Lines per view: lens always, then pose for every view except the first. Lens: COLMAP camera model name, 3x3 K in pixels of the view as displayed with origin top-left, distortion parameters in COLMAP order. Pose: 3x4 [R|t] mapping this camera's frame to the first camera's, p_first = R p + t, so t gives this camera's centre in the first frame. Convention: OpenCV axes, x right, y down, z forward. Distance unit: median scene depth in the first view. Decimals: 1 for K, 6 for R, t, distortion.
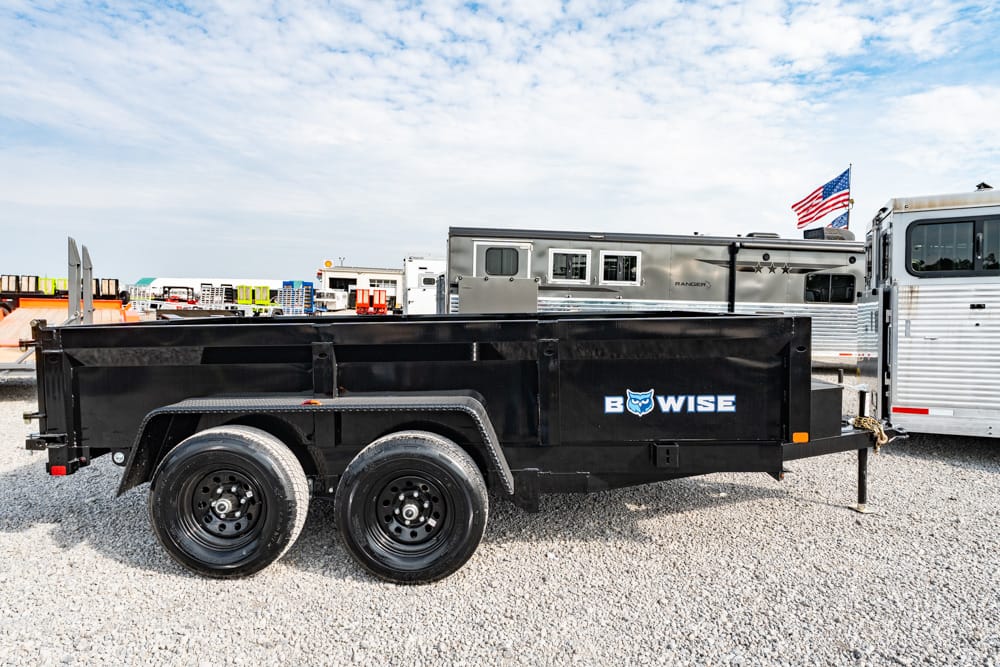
lens RADIAL K [[596.4, 0, 500.6], [0, 596.4, 331.9], [0, 0, 1]] dist [-0.001672, -0.000065]
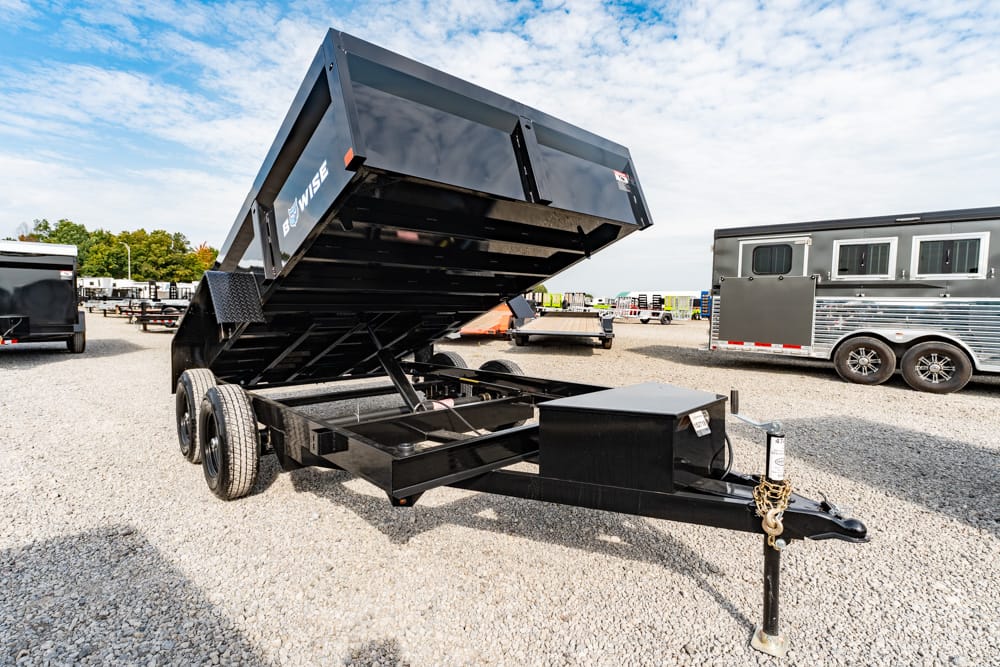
lens RADIAL K [[471.5, 0, 498.3], [0, 471.5, 338.4], [0, 0, 1]] dist [-0.007637, 0.001262]
pose [[0.681027, 0.044285, -0.730918, 0.256077], [-0.035453, 0.998993, 0.027493, 0.001758], [0.731400, 0.007190, 0.681911, 0.174061]]
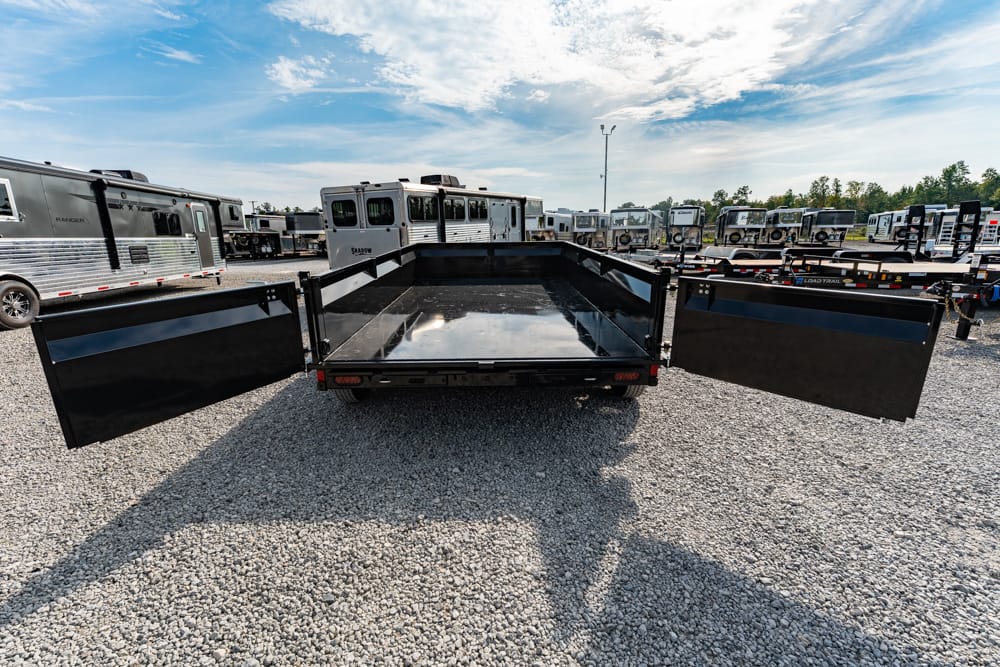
lens RADIAL K [[425.4, 0, 499.1], [0, 425.4, 333.3], [0, 0, 1]] dist [-0.003957, -0.000652]
pose [[-0.023741, -0.246073, 0.968960, -0.413653], [0.059667, 0.967157, 0.247077, -0.031784], [-0.997936, 0.063681, -0.008279, 0.341932]]
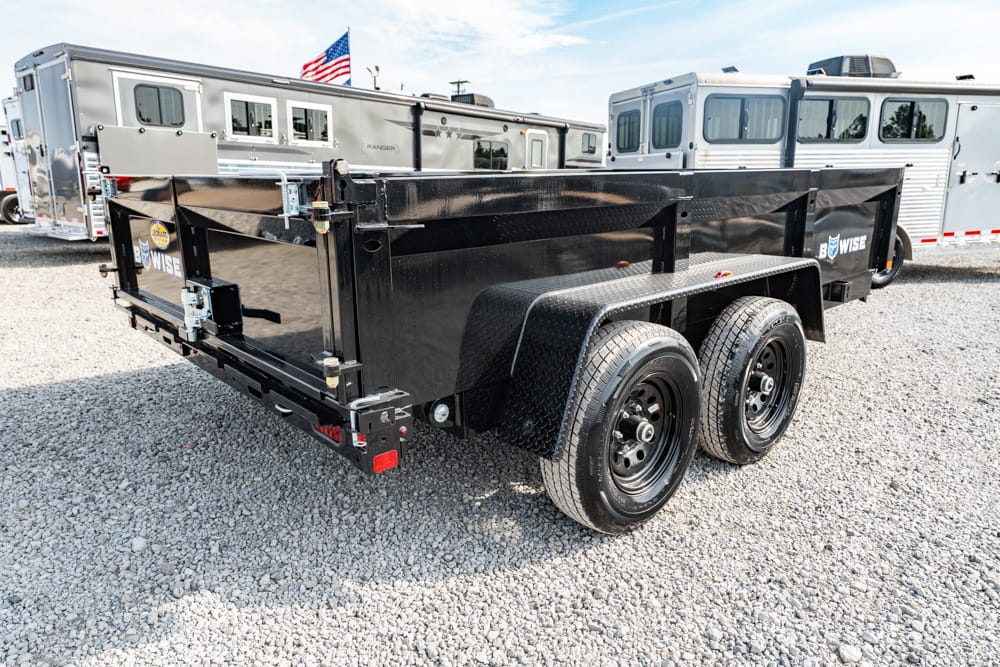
lens RADIAL K [[651.9, 0, 503.0], [0, 651.9, 337.5], [0, 0, 1]] dist [-0.007987, 0.005947]
pose [[0.728018, -0.163828, 0.665695, -0.258479], [0.031376, 0.977972, 0.206366, 0.003706], [-0.684839, -0.129351, 0.717122, 0.134727]]
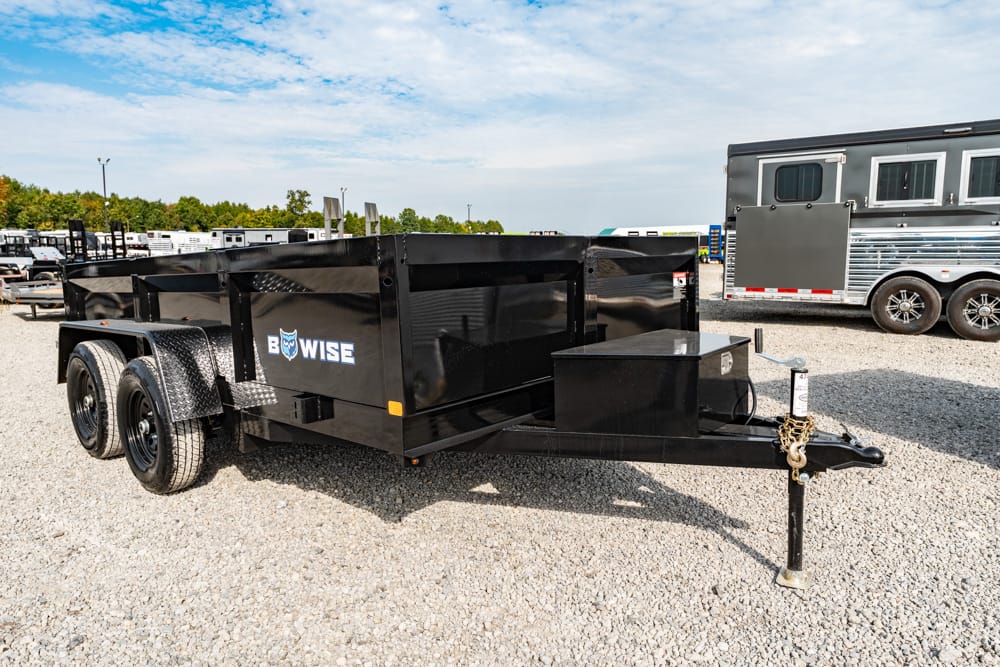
lens RADIAL K [[651.9, 0, 498.2], [0, 651.9, 339.5], [0, 0, 1]] dist [-0.007987, 0.005947]
pose [[0.747857, 0.063767, -0.660790, 0.272449], [-0.004708, 0.995861, 0.090773, 0.006022], [0.663843, -0.064774, 0.745062, 0.124815]]
